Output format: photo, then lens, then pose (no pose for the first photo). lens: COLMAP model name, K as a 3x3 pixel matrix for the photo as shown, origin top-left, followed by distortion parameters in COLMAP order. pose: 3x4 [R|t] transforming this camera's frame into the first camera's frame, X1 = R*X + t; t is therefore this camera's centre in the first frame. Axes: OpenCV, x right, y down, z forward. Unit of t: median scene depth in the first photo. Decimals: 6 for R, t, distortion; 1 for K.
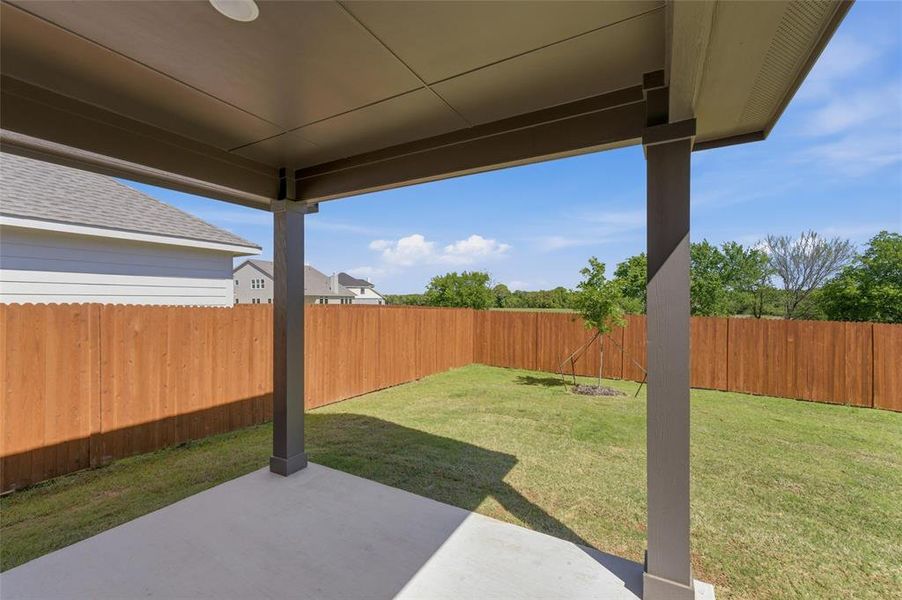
lens RADIAL K [[372.4, 0, 451.0], [0, 372.4, 300.0], [0, 0, 1]] dist [-0.003192, -0.000176]
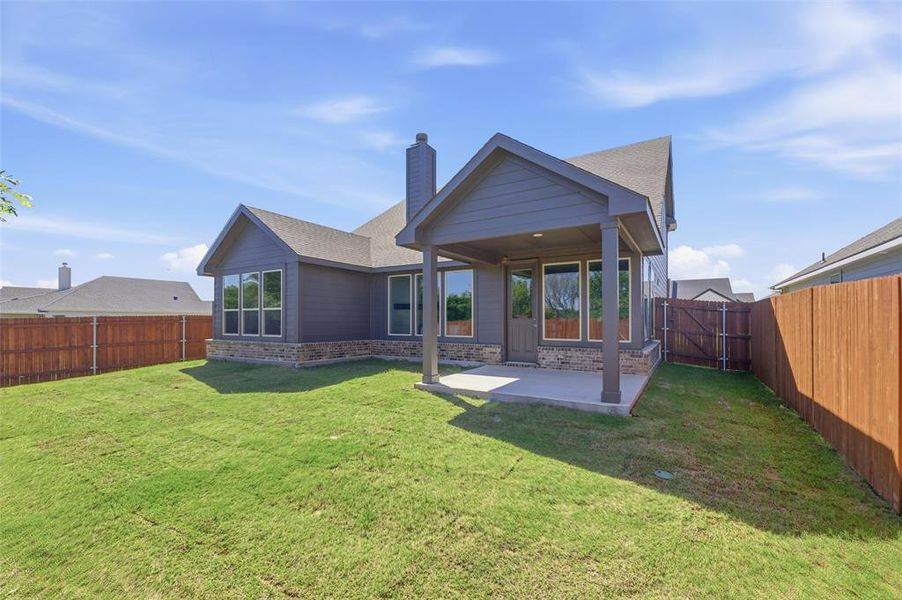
lens RADIAL K [[372.4, 0, 451.0], [0, 372.4, 300.0], [0, 0, 1]] dist [-0.003192, -0.000176]
pose [[-0.999045, -0.002153, 0.043631, 0.014837], [-0.004286, 0.998797, -0.048858, 0.009968], [-0.043473, -0.048998, -0.997852, 0.284796]]
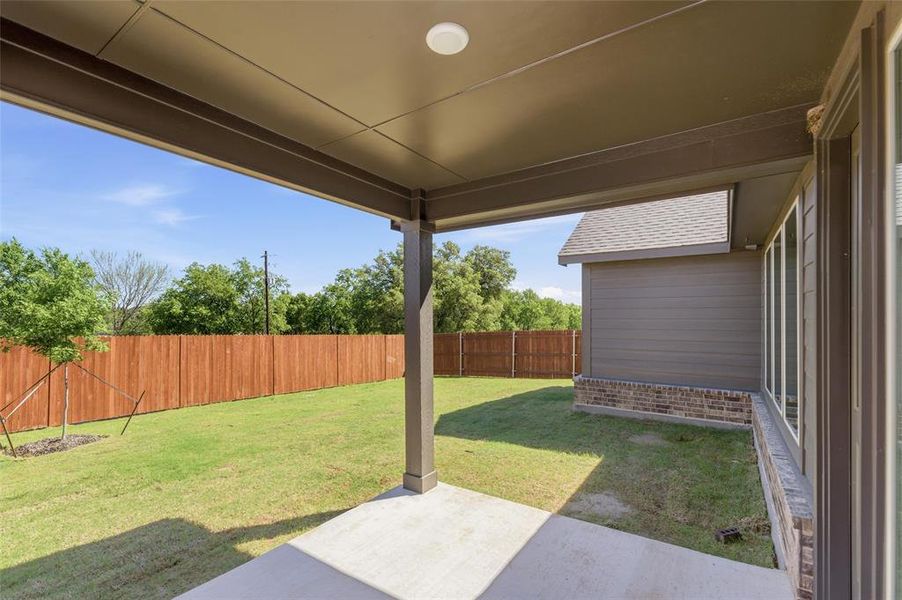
lens RADIAL K [[400.5, 0, 453.8], [0, 400.5, 317.3], [0, 0, 1]] dist [0.001727, 0.000197]
pose [[0.083524, 0.005503, 0.996491, -0.080138], [-0.004529, 0.999977, -0.005143, -0.000572], [-0.996496, -0.004084, 0.083547, 0.041605]]
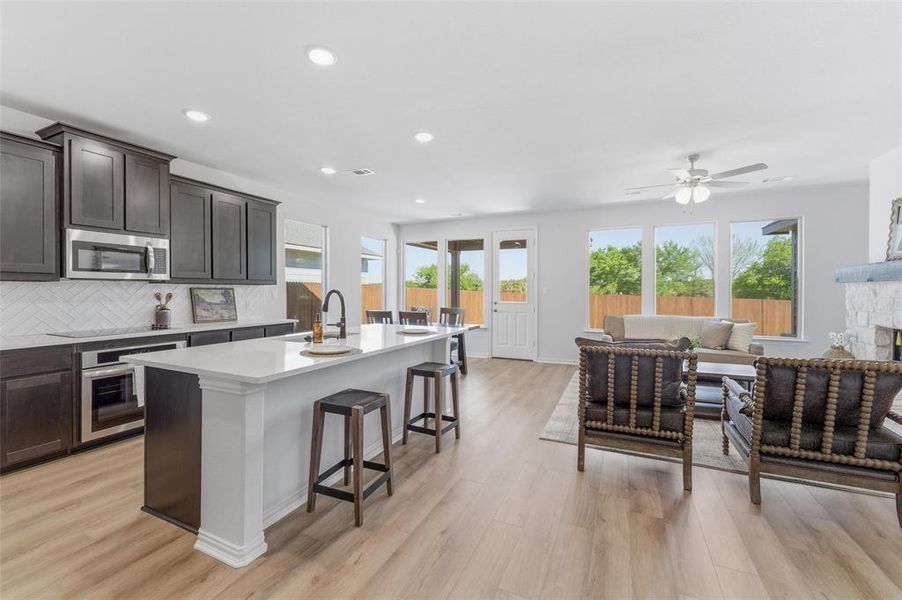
lens RADIAL K [[374.9, 0, 452.0], [0, 374.9, 290.0], [0, 0, 1]] dist [-0.003662, -0.000300]
pose [[0.996437, 0.002220, 0.084307, -0.075920], [-0.002555, 0.999989, 0.003863, 0.004400], [-0.084298, -0.004065, 0.996432, -0.211561]]
